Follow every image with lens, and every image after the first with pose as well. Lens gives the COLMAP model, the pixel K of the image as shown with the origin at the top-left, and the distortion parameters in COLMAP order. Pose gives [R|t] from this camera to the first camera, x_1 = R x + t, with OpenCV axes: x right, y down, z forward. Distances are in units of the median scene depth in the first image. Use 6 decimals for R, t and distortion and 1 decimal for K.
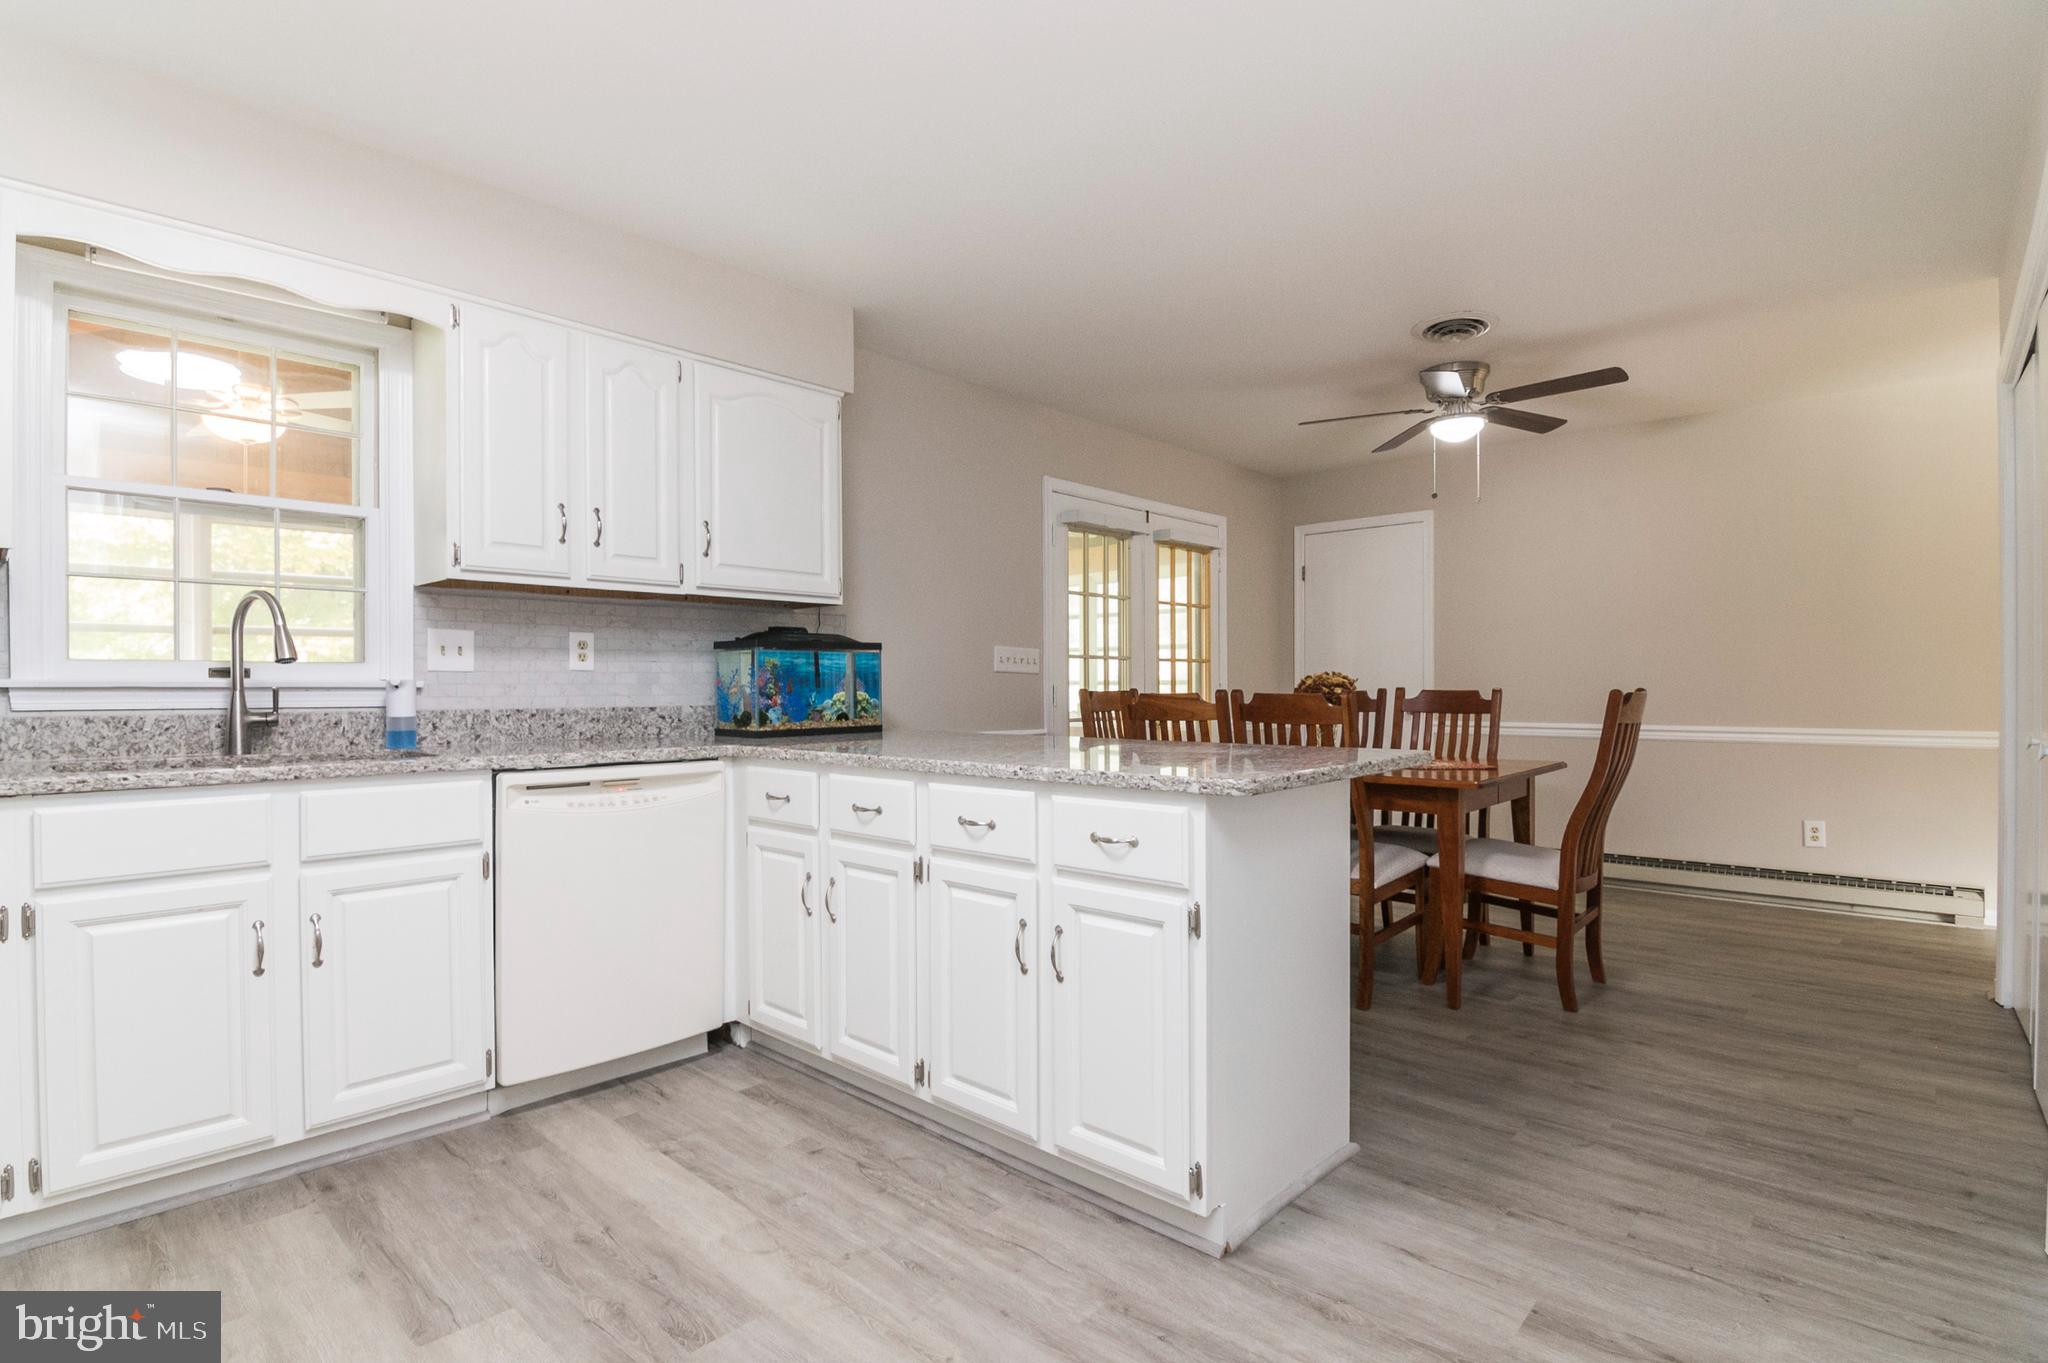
lens RADIAL K [[988.5, 0, 1021.8], [0, 988.5, 687.3], [0, 0, 1]] dist [-0.012594, -0.000250]
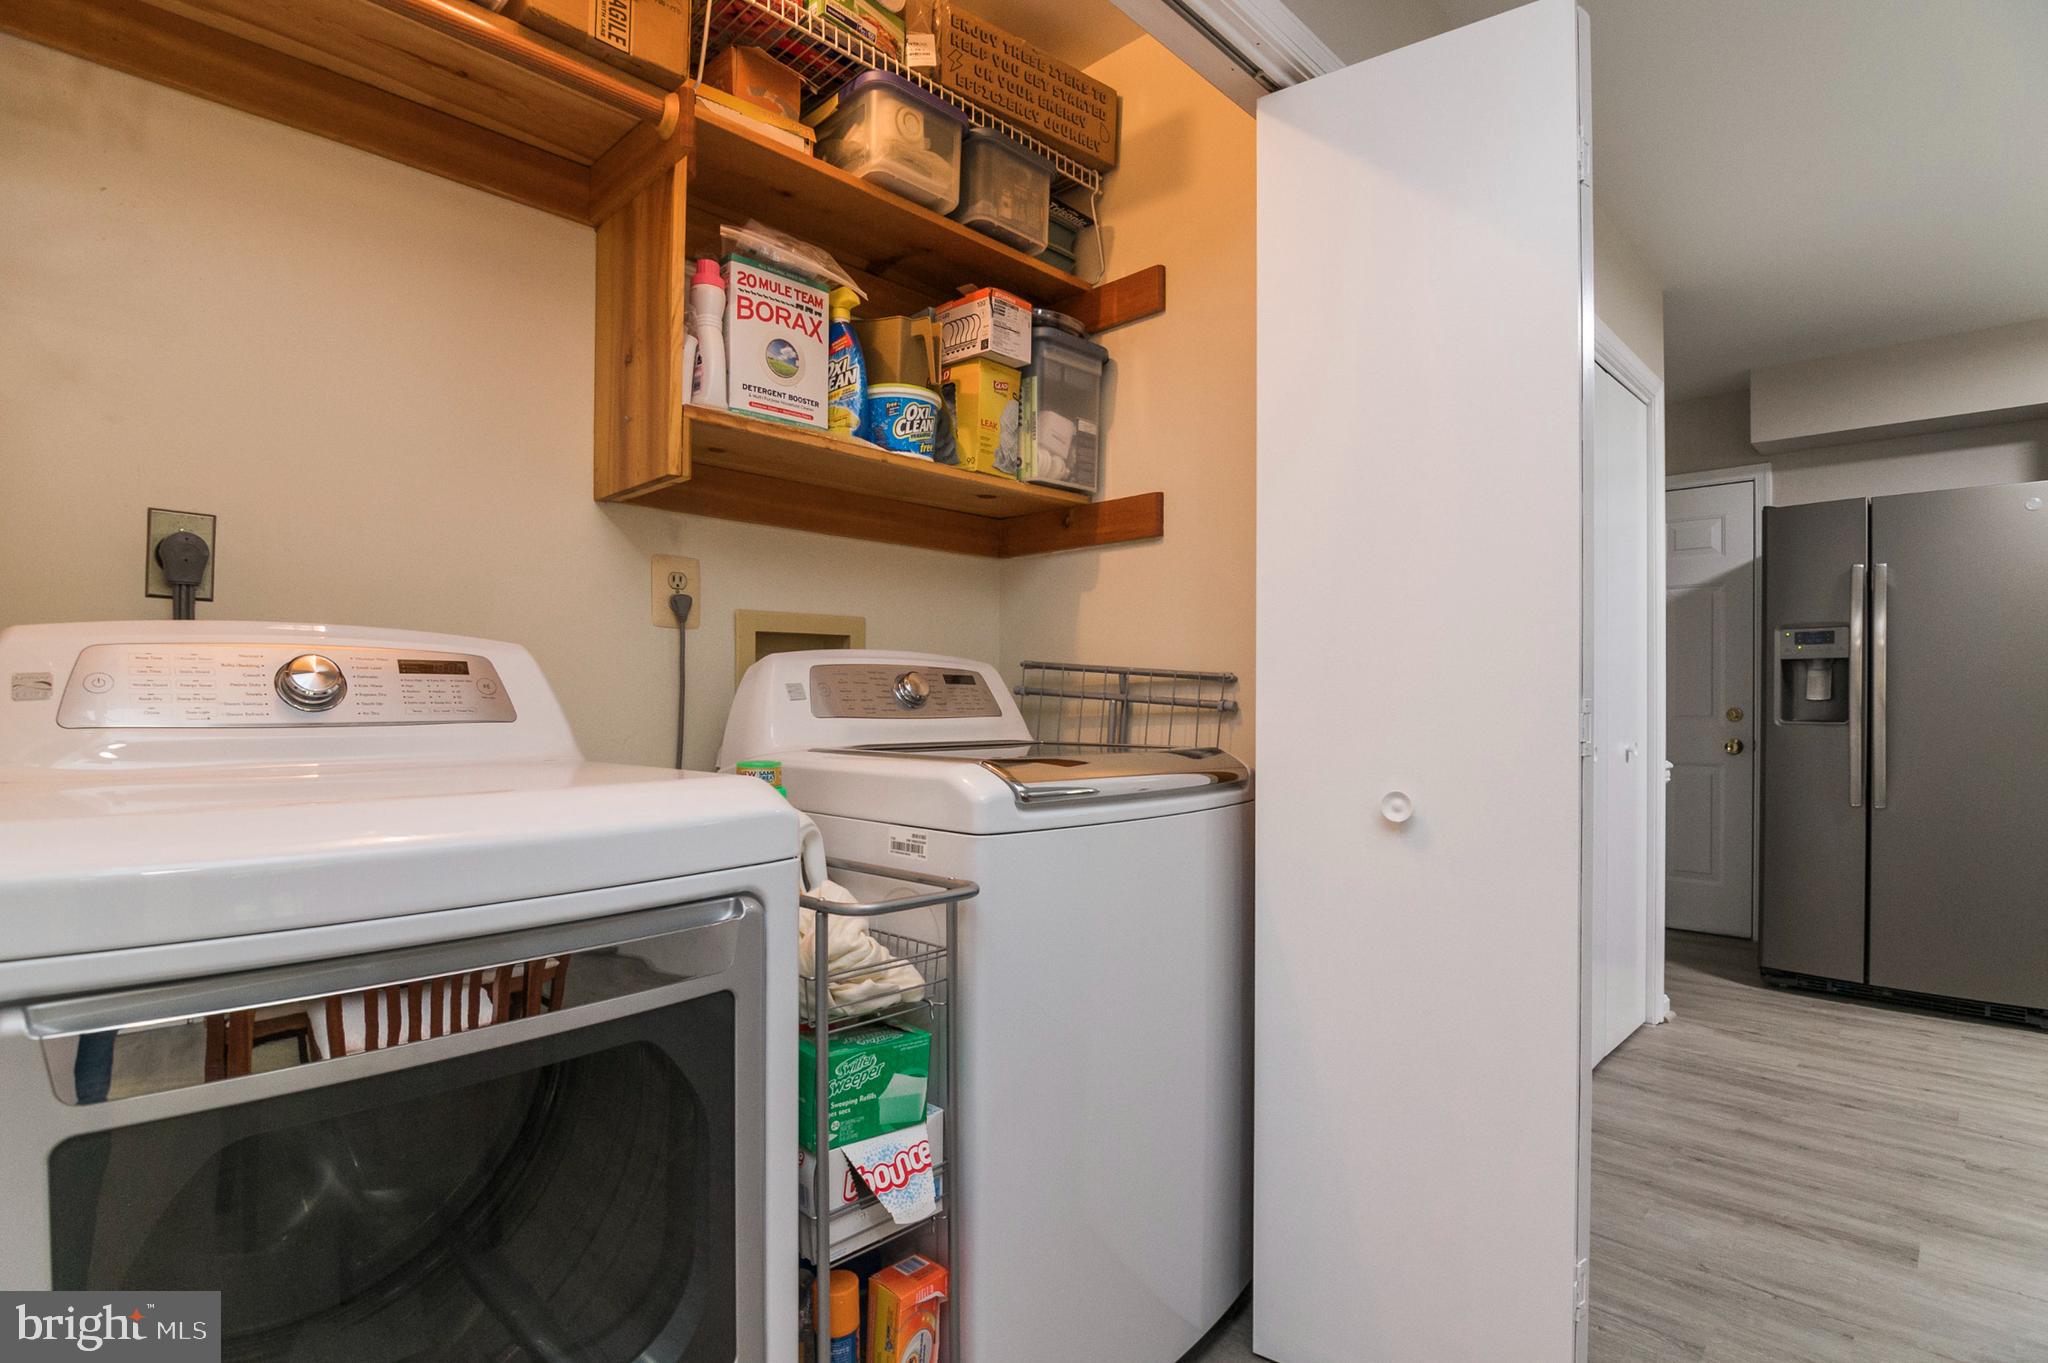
lens RADIAL K [[994.3, 0, 1025.0], [0, 994.3, 694.8], [0, 0, 1]] dist [-0.014371, -0.002024]
pose [[-0.999807, -0.000411, 0.019631, 0.966201], [-0.000561, 0.999971, -0.007637, 0.004180], [-0.019627, -0.007646, -0.999778, 1.364195]]
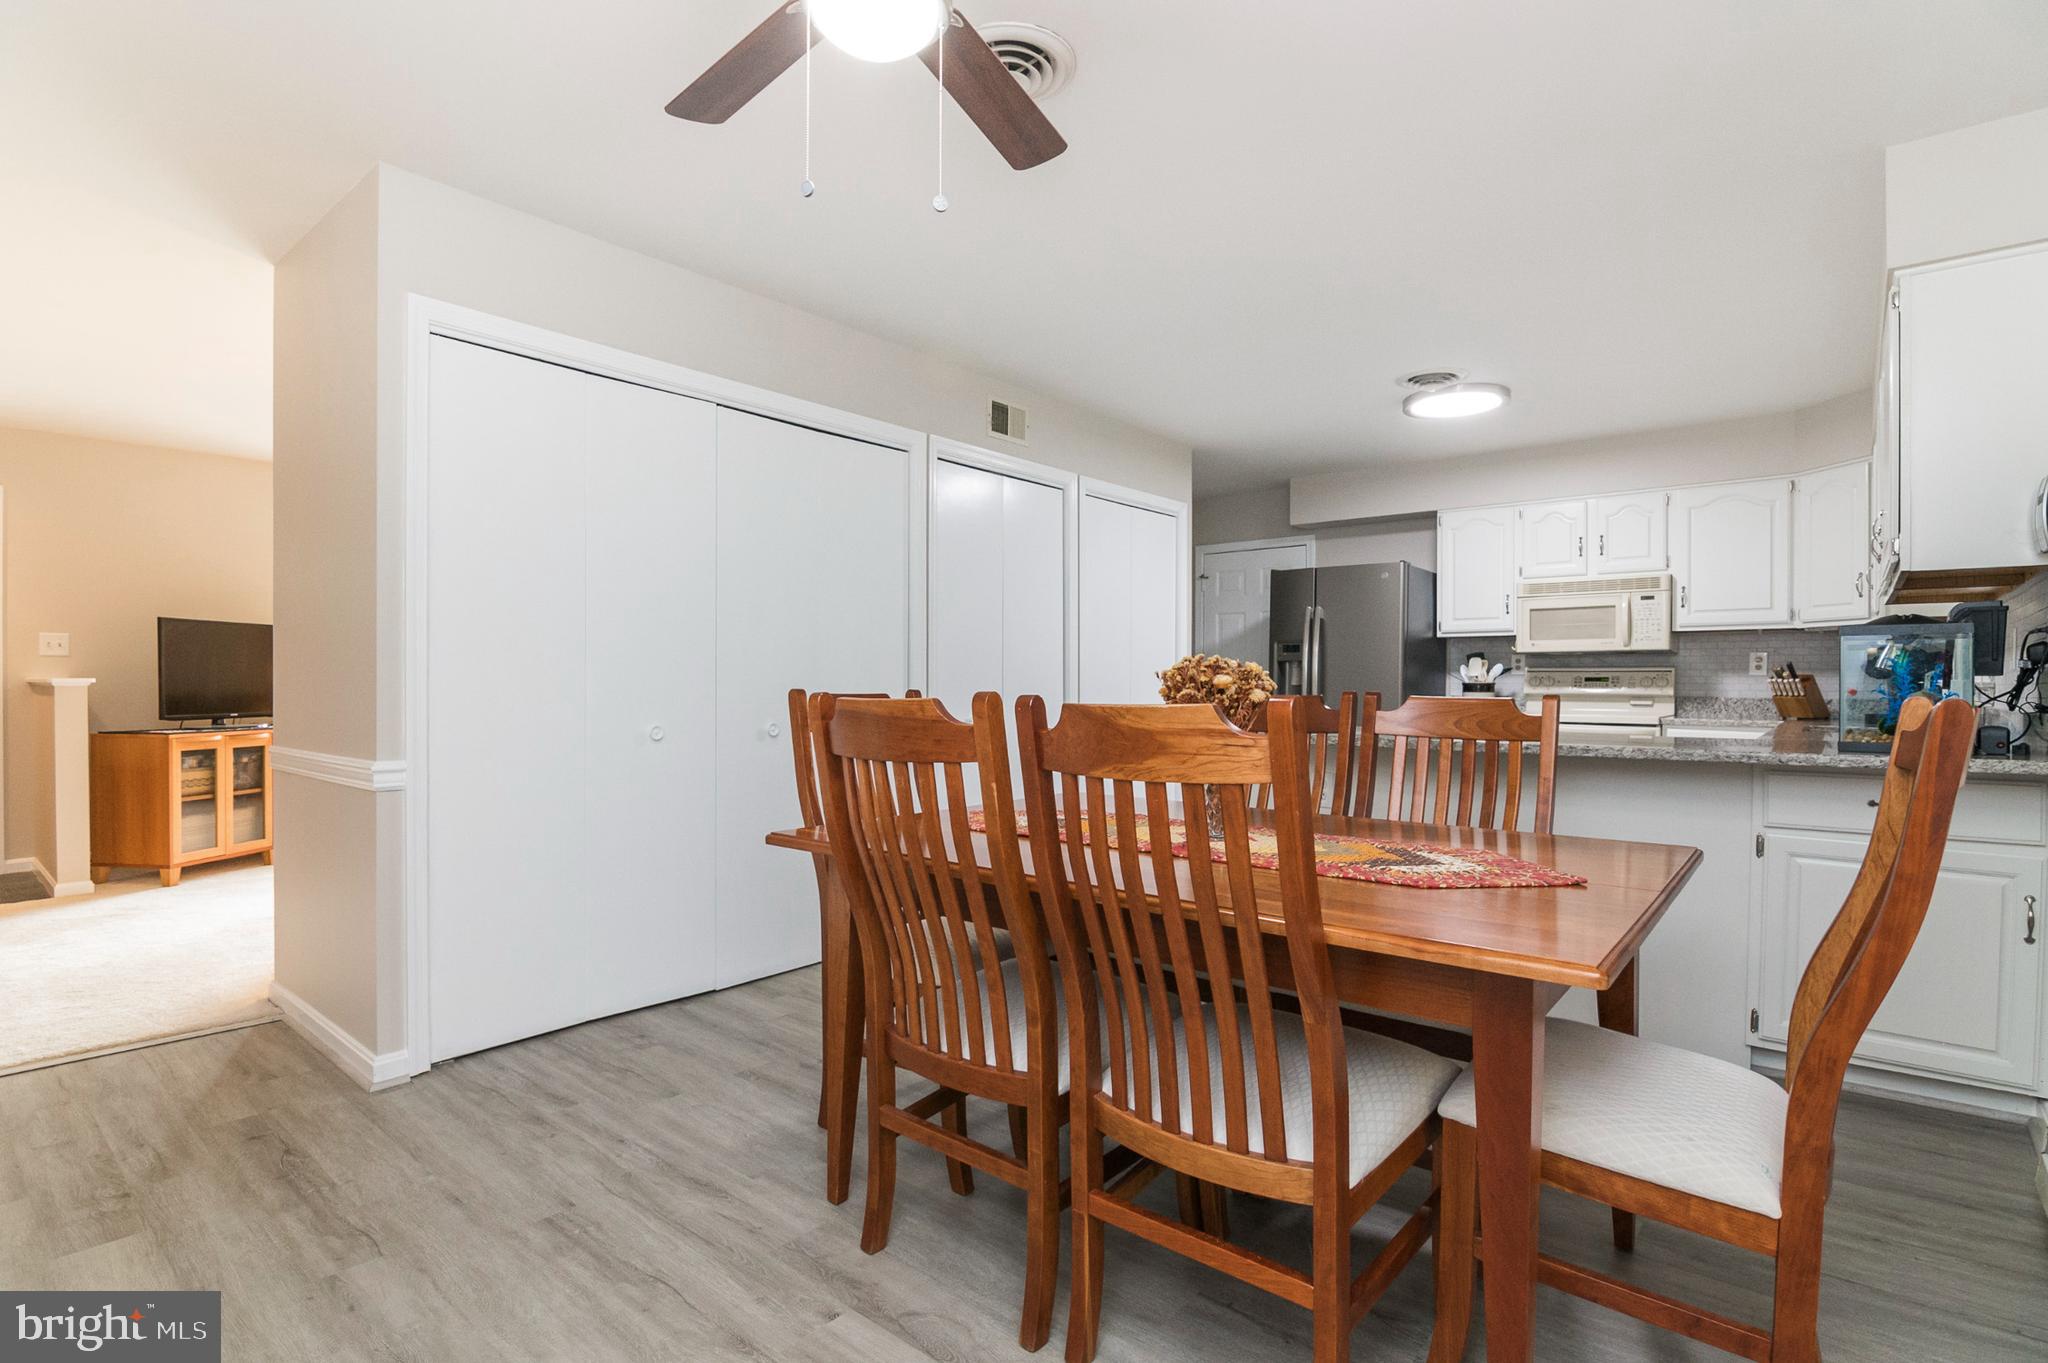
lens RADIAL K [[994.3, 0, 1025.0], [0, 994.3, 694.8], [0, 0, 1]] dist [-0.014371, -0.002024]
pose [[-0.998571, 0.000860, -0.053443, 0.656692], [0.000221, 0.999928, 0.011965, -0.005252], [0.053449, 0.011936, -0.998499, 2.302457]]
